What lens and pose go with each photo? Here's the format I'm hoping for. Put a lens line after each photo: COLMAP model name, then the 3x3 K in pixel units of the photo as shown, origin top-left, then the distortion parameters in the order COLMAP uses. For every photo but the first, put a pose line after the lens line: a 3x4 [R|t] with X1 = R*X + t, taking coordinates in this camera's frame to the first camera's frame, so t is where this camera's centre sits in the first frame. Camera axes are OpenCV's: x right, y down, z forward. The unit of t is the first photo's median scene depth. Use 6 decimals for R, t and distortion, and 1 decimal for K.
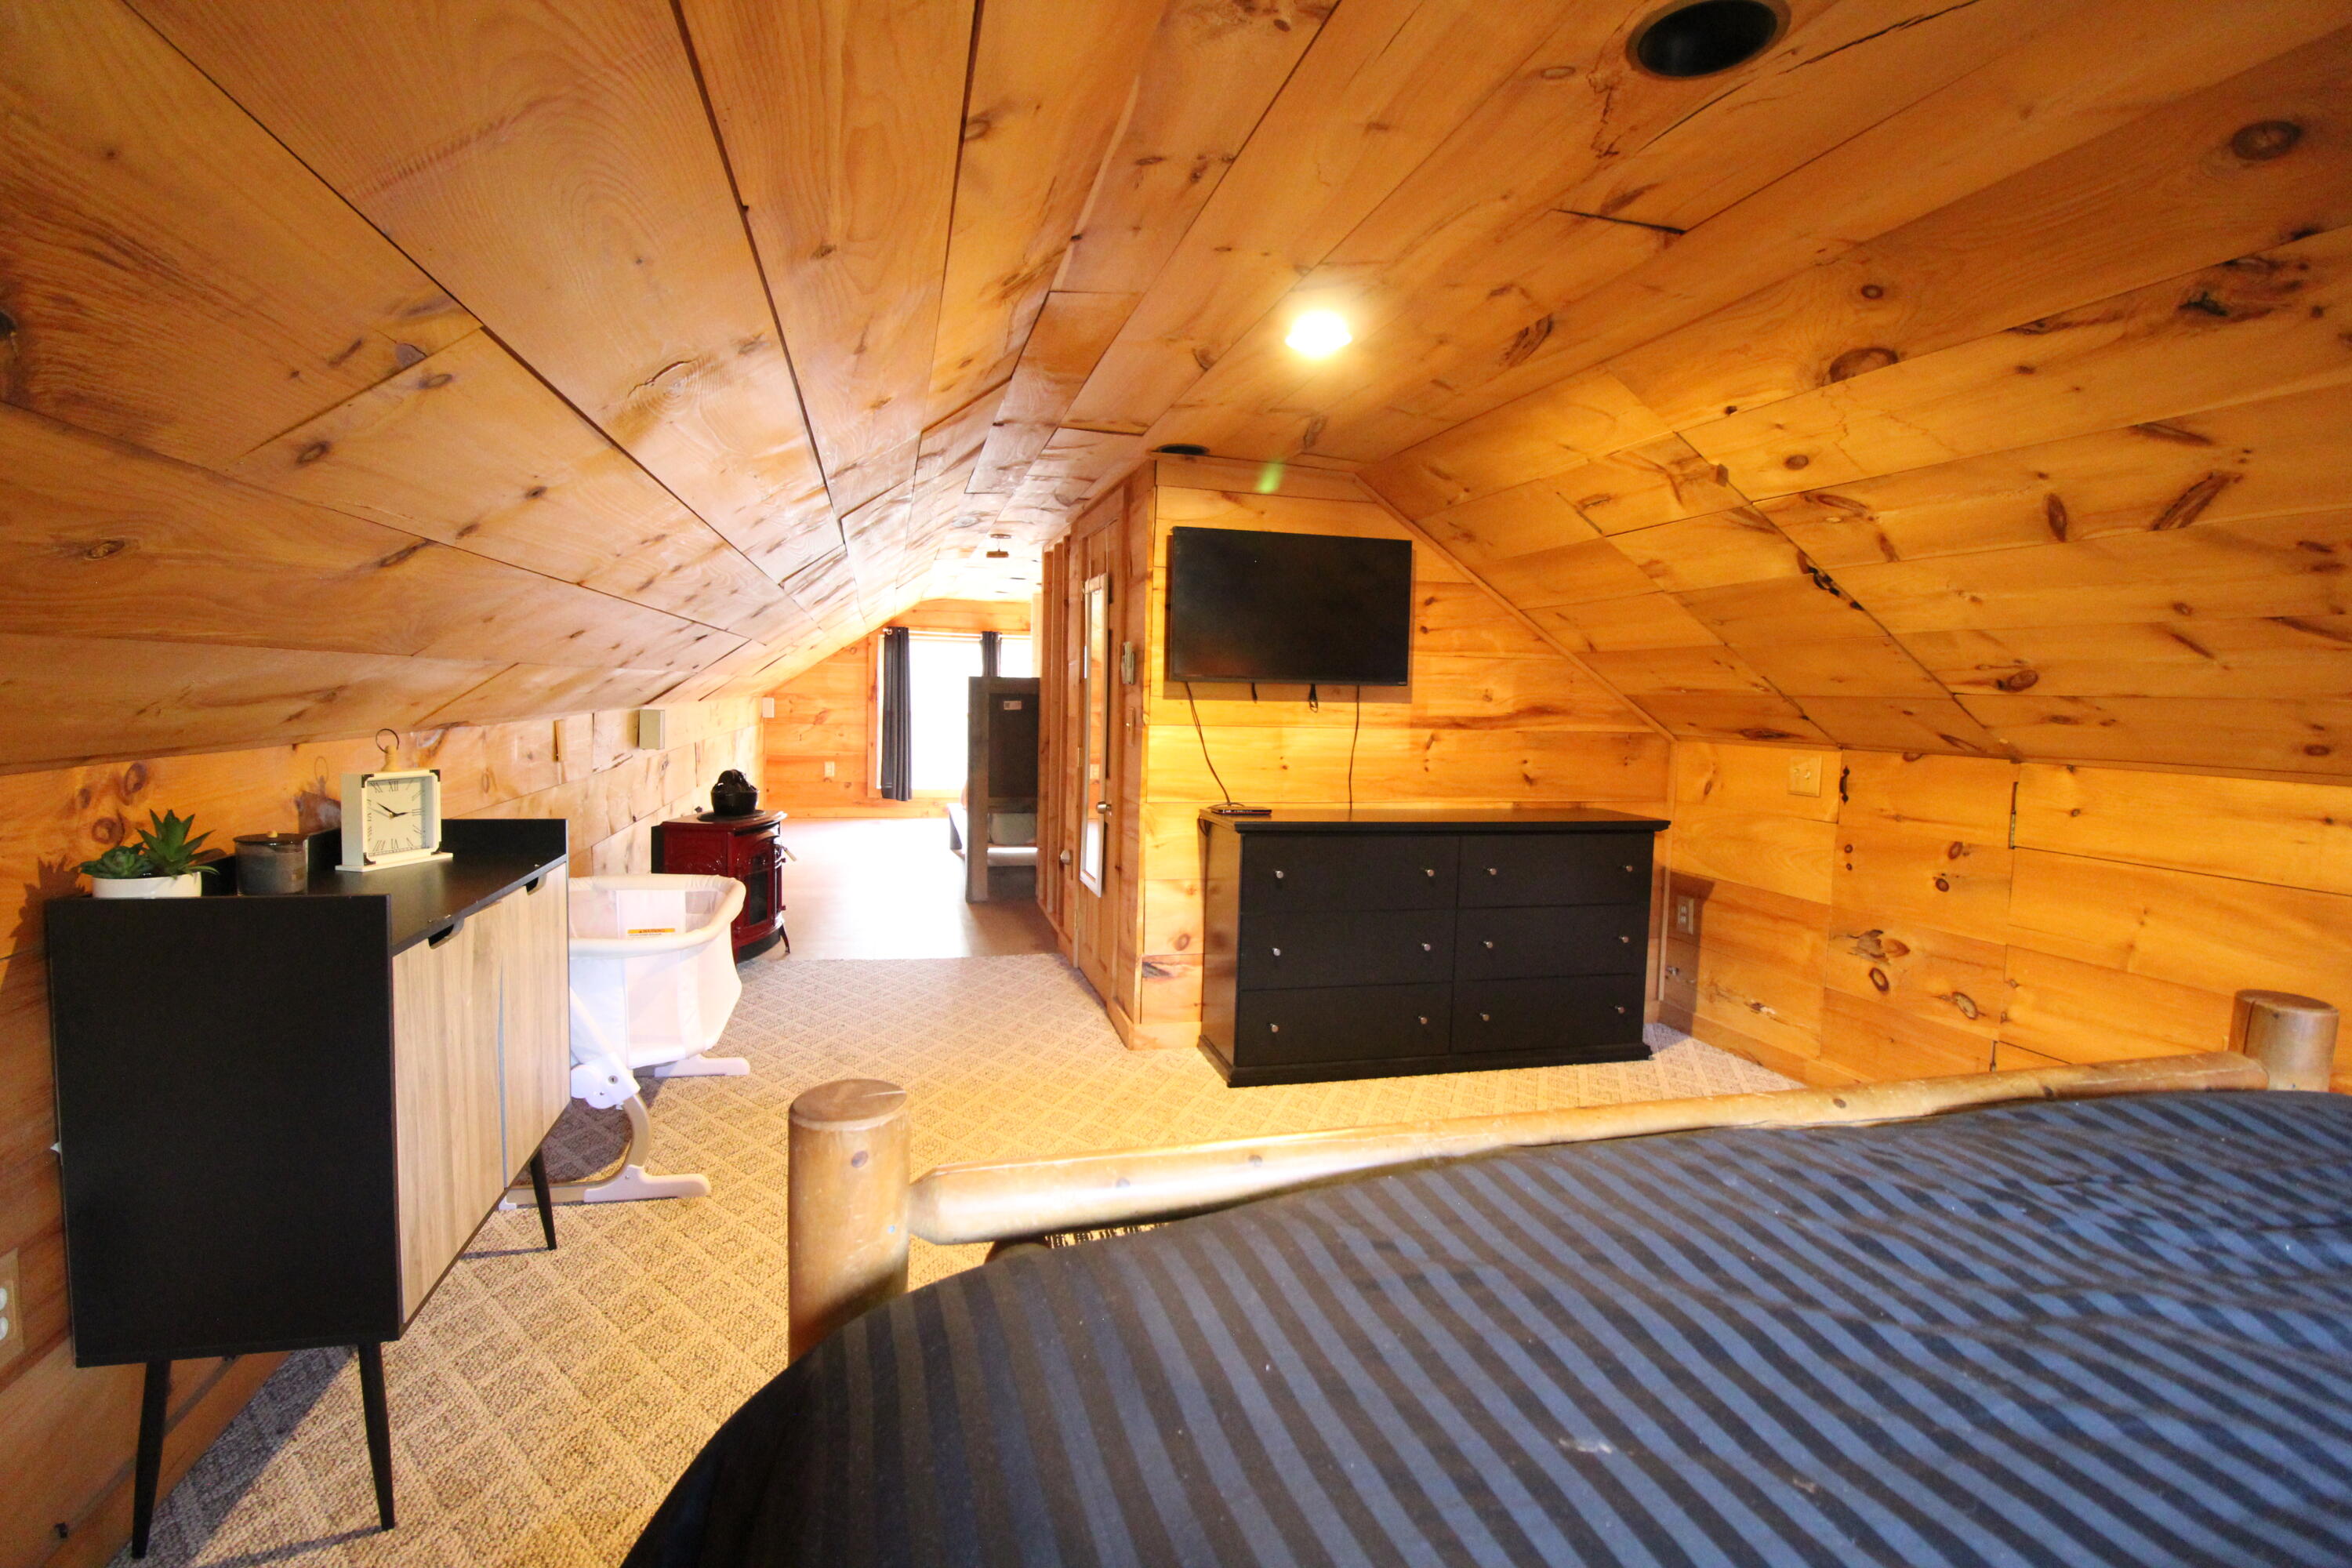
lens RADIAL K [[1077.7, 0, 1177.3], [0, 1077.7, 777.4], [0, 0, 1]] dist [-0.007448, -0.007219]
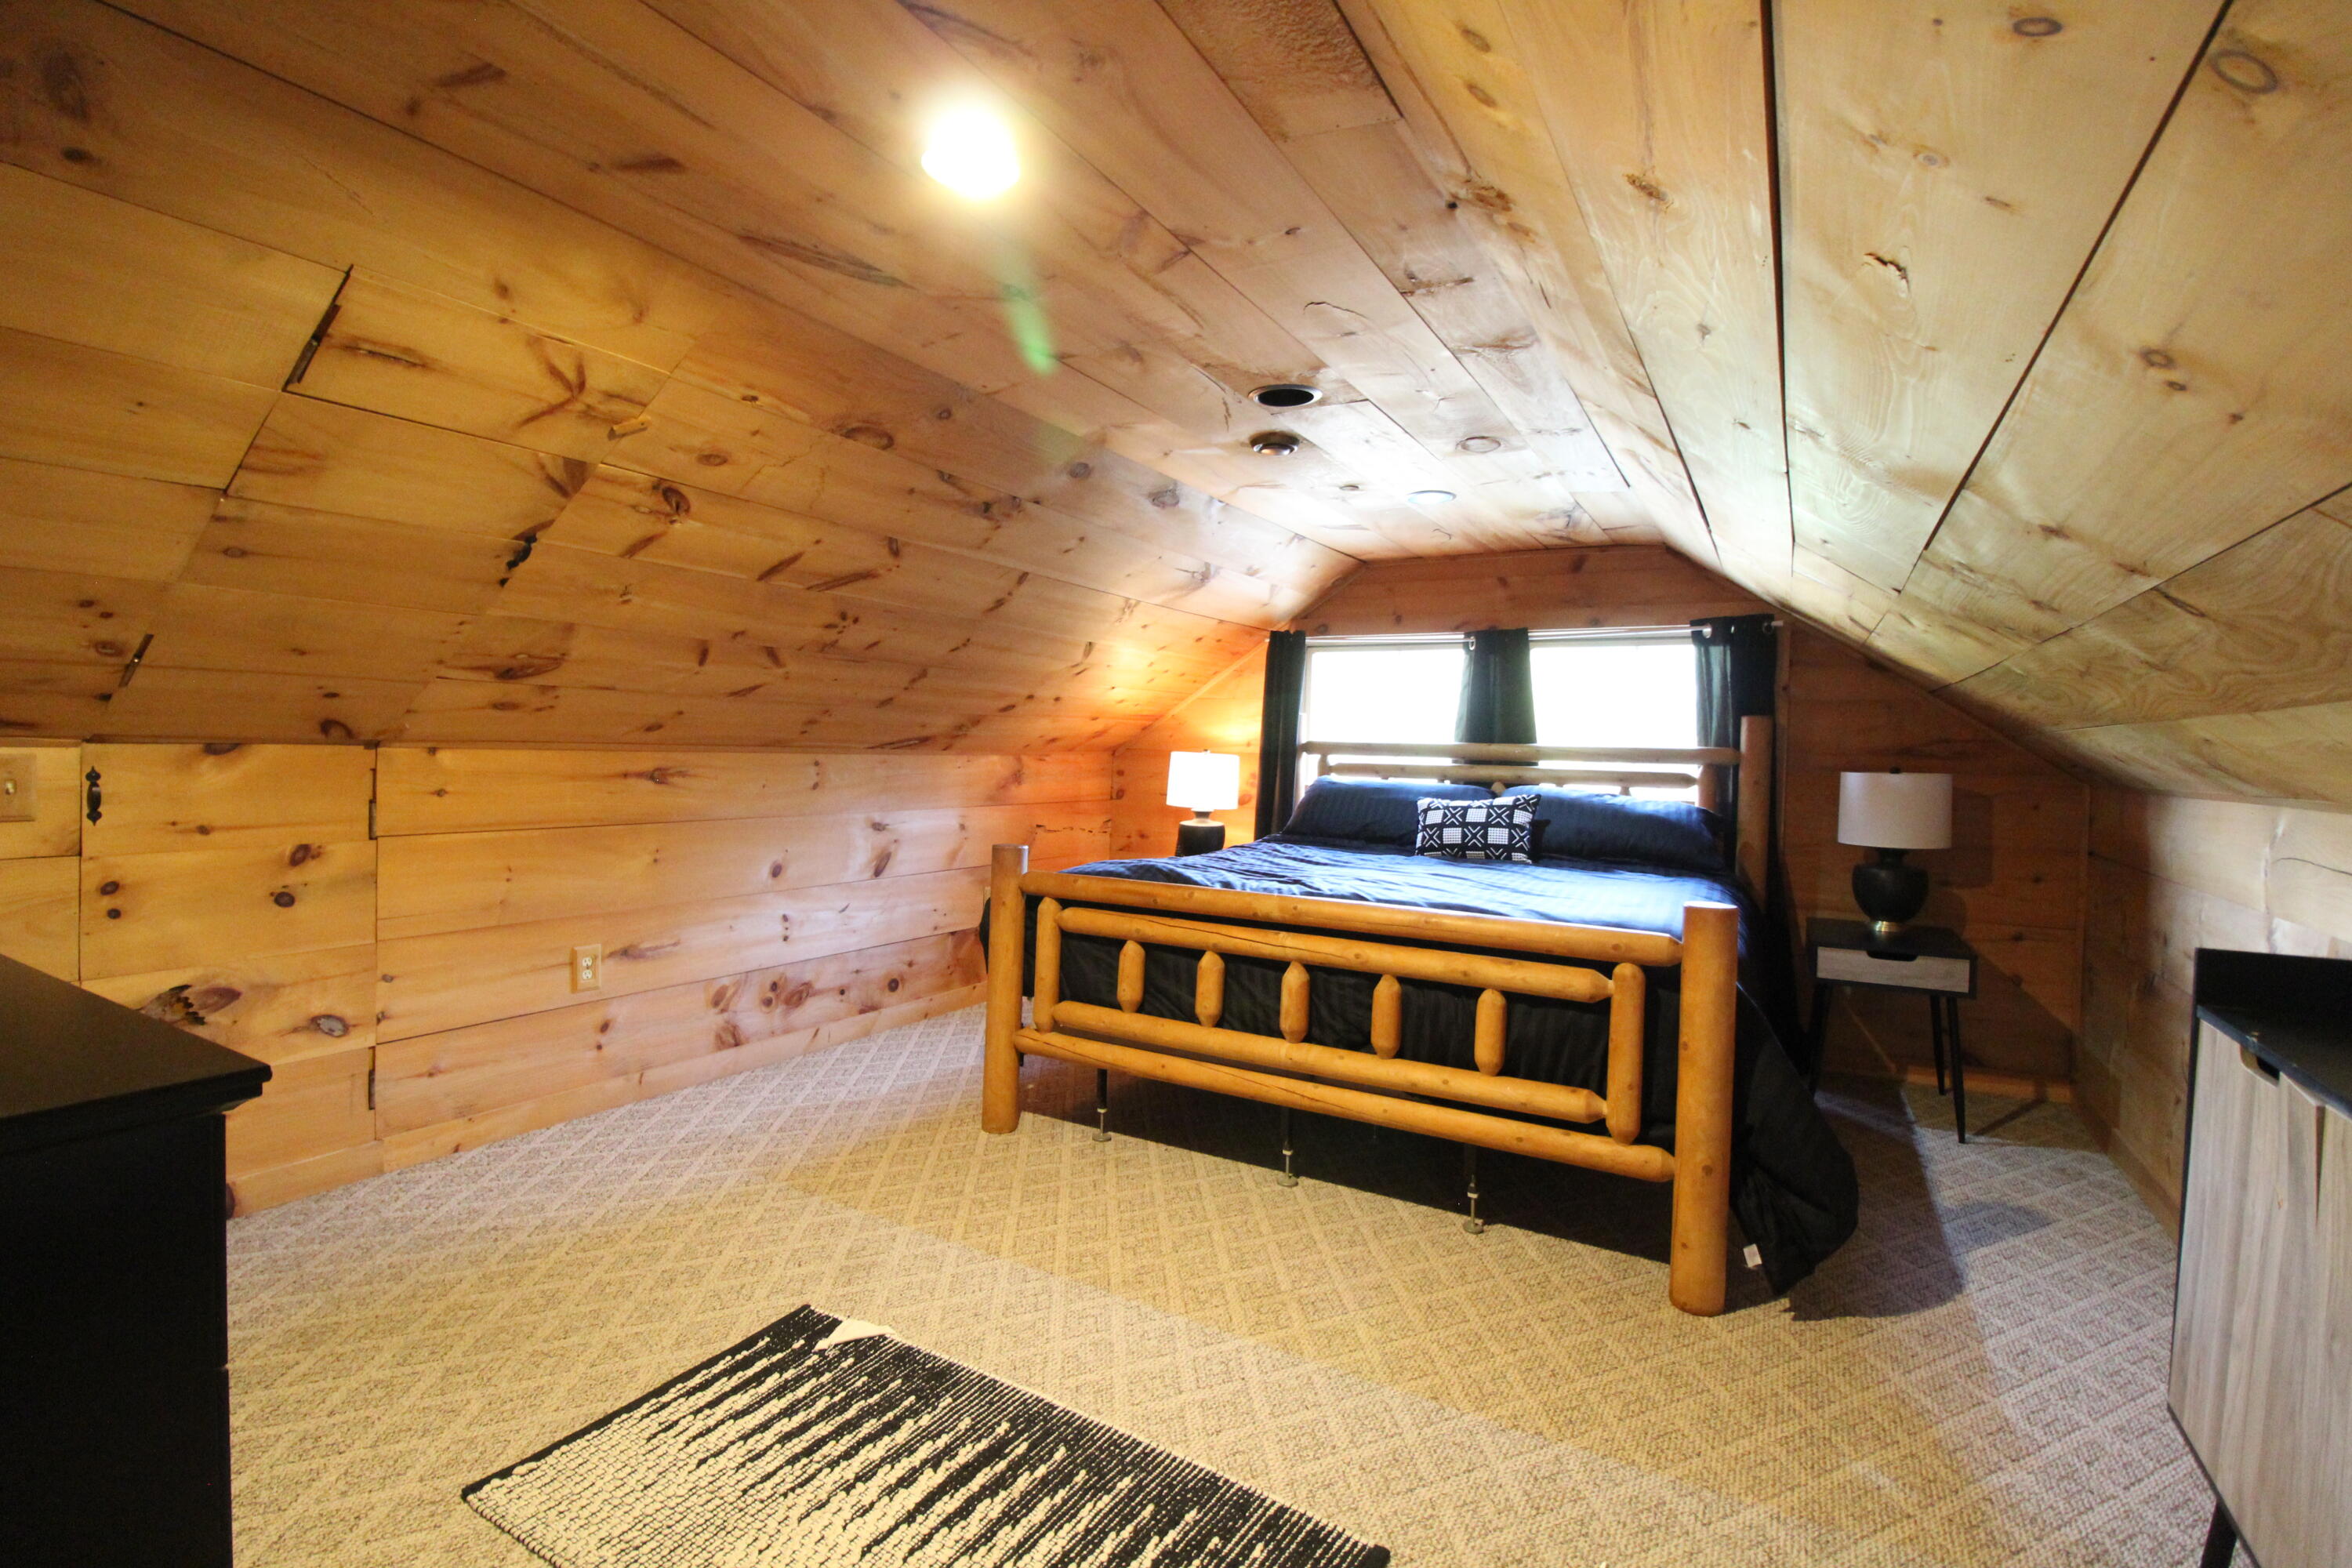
lens RADIAL K [[1077.7, 0, 1177.2], [0, 1077.7, 780.1], [0, 0, 1]] dist [-0.007448, -0.007219]
pose [[-0.699609, -0.069879, 0.711100, -0.385649], [0.009204, 0.994243, 0.106757, -0.080255], [-0.714466, 0.081233, -0.694938, 1.149180]]
